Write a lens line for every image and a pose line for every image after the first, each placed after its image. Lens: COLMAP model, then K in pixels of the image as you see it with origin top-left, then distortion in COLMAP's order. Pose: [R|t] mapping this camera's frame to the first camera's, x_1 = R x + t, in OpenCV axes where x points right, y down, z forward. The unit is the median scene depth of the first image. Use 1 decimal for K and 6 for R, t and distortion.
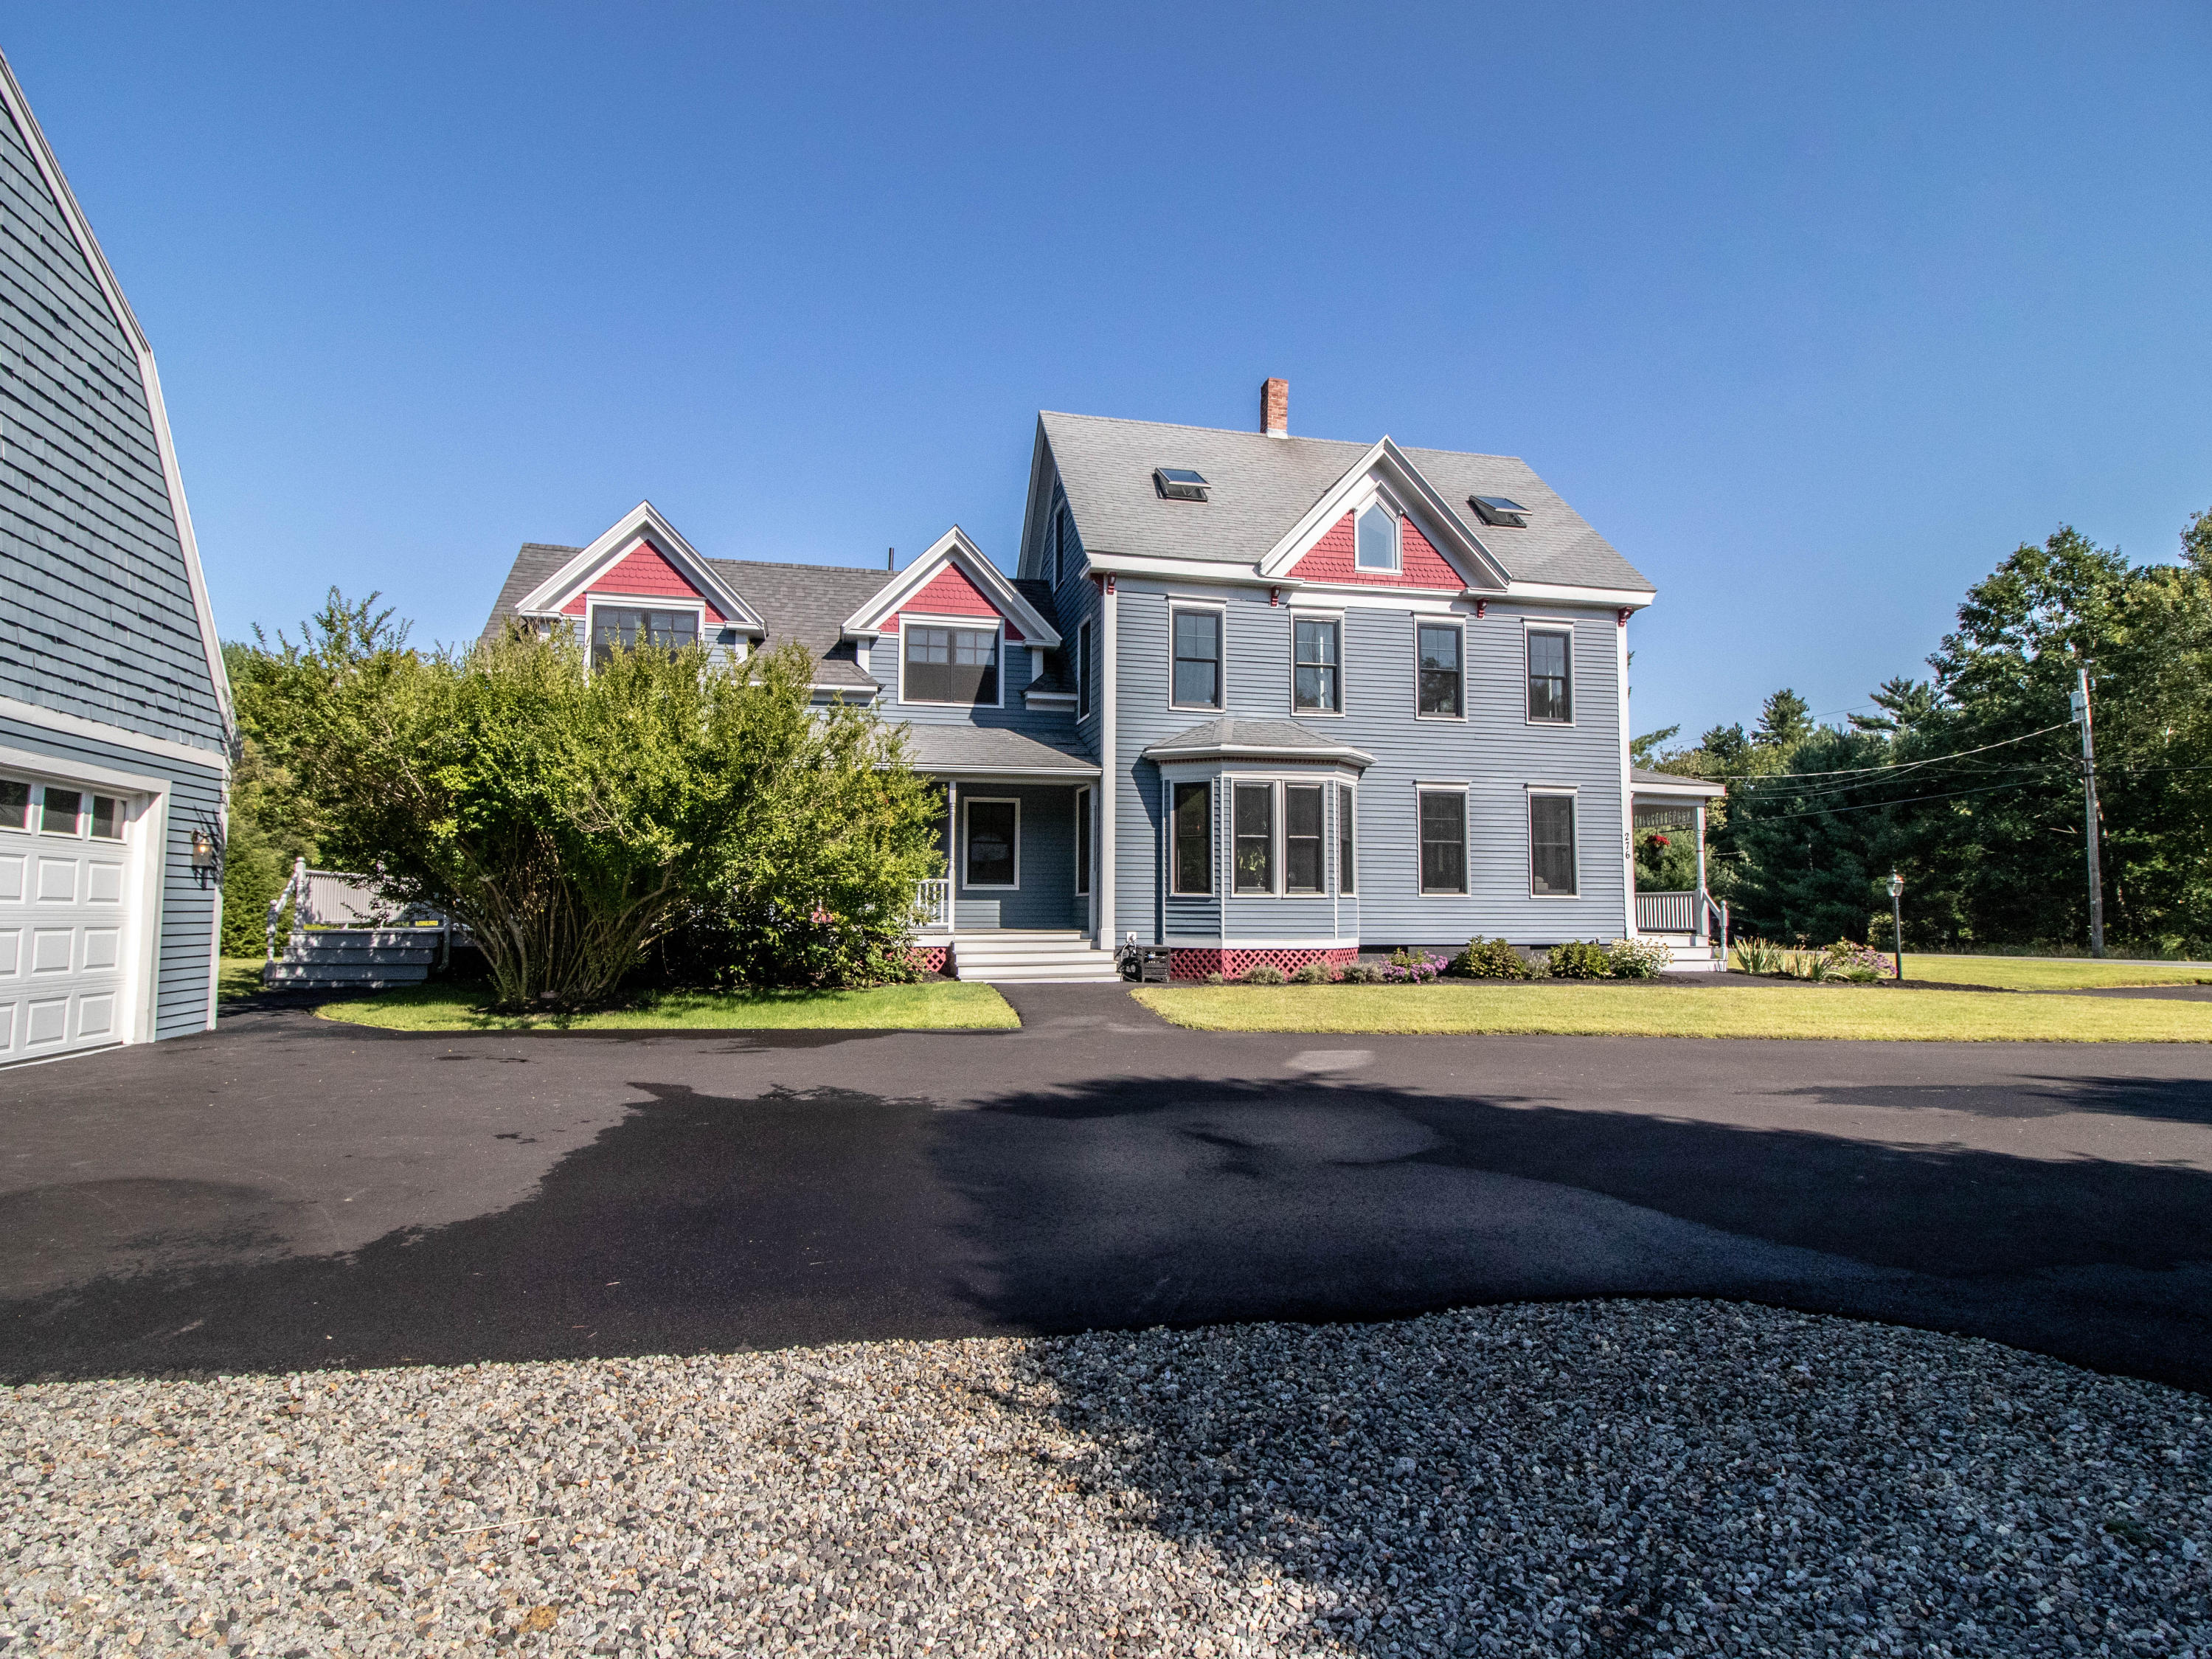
lens RADIAL K [[1095.8, 0, 1103.9], [0, 1095.8, 840.8], [0, 0, 1]] dist [0.003530, 0.000153]
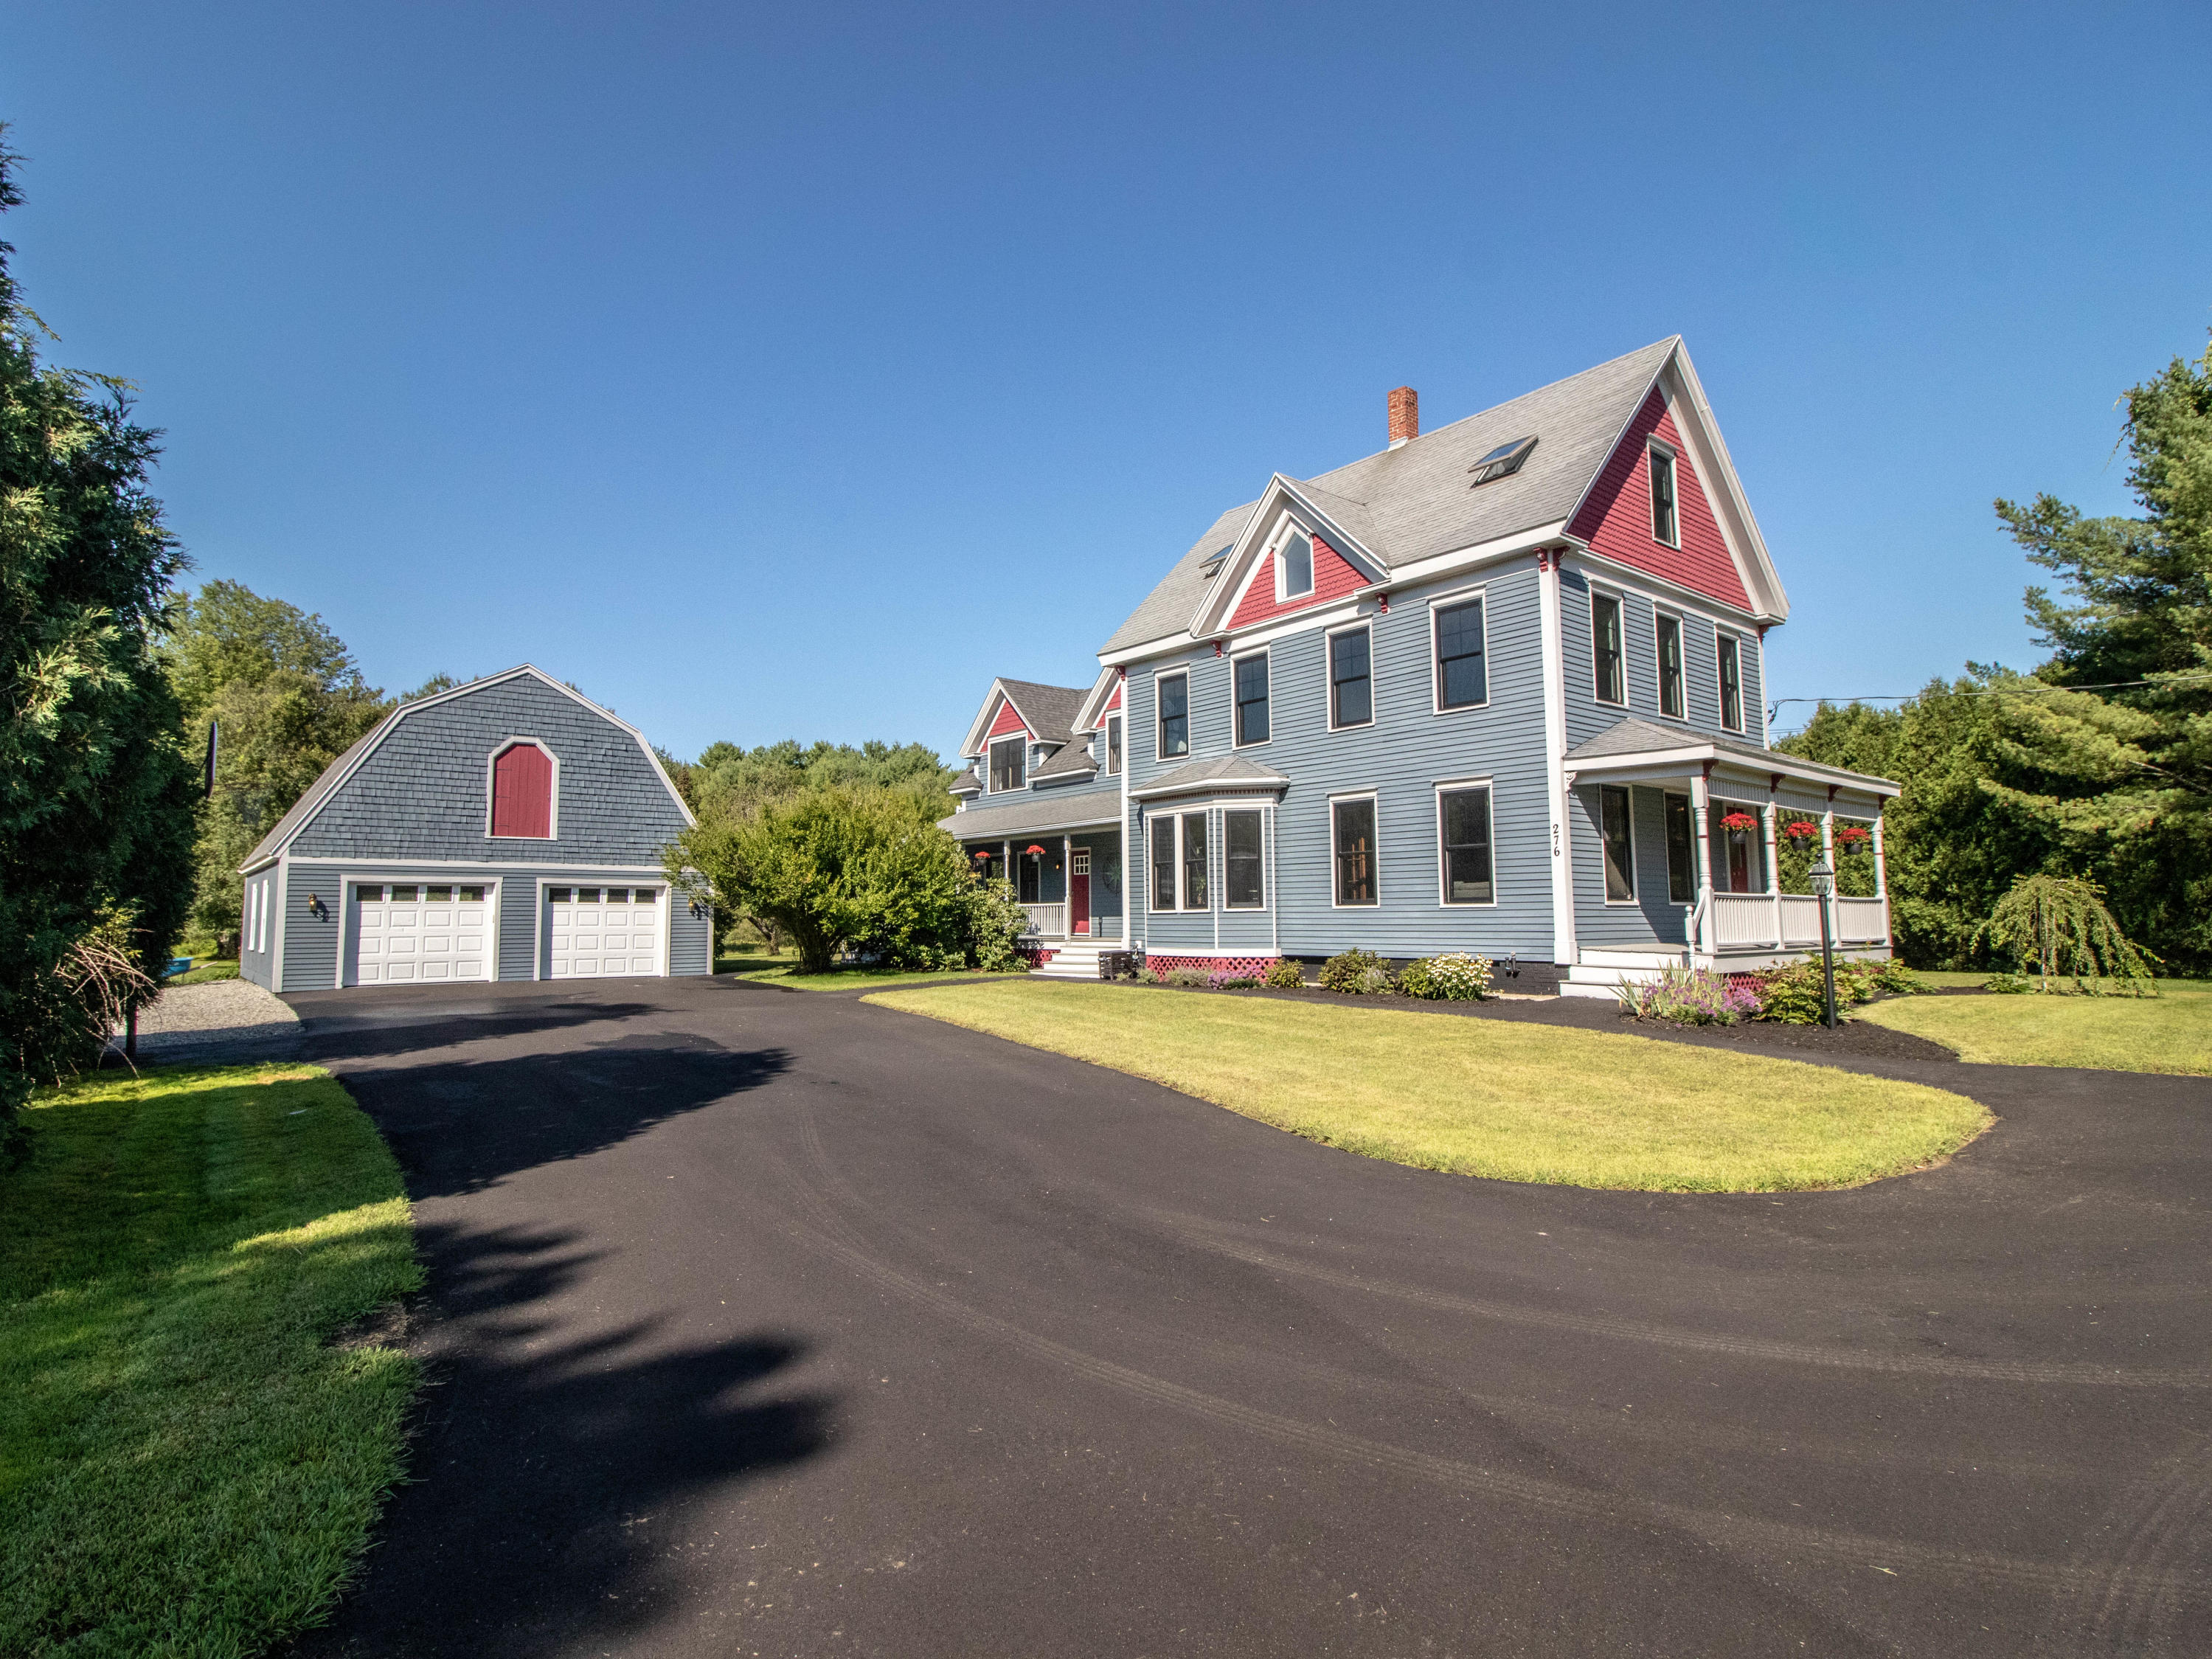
lens RADIAL K [[1095.8, 0, 1100.9], [0, 1095.8, 820.0], [0, 0, 1]] dist [0.003530, 0.000153]
pose [[0.460734, -0.083943, -0.883560, 1.088398], [0.071882, 0.995776, -0.057121, 0.011749], [0.884622, -0.037194, 0.464822, 0.348549]]
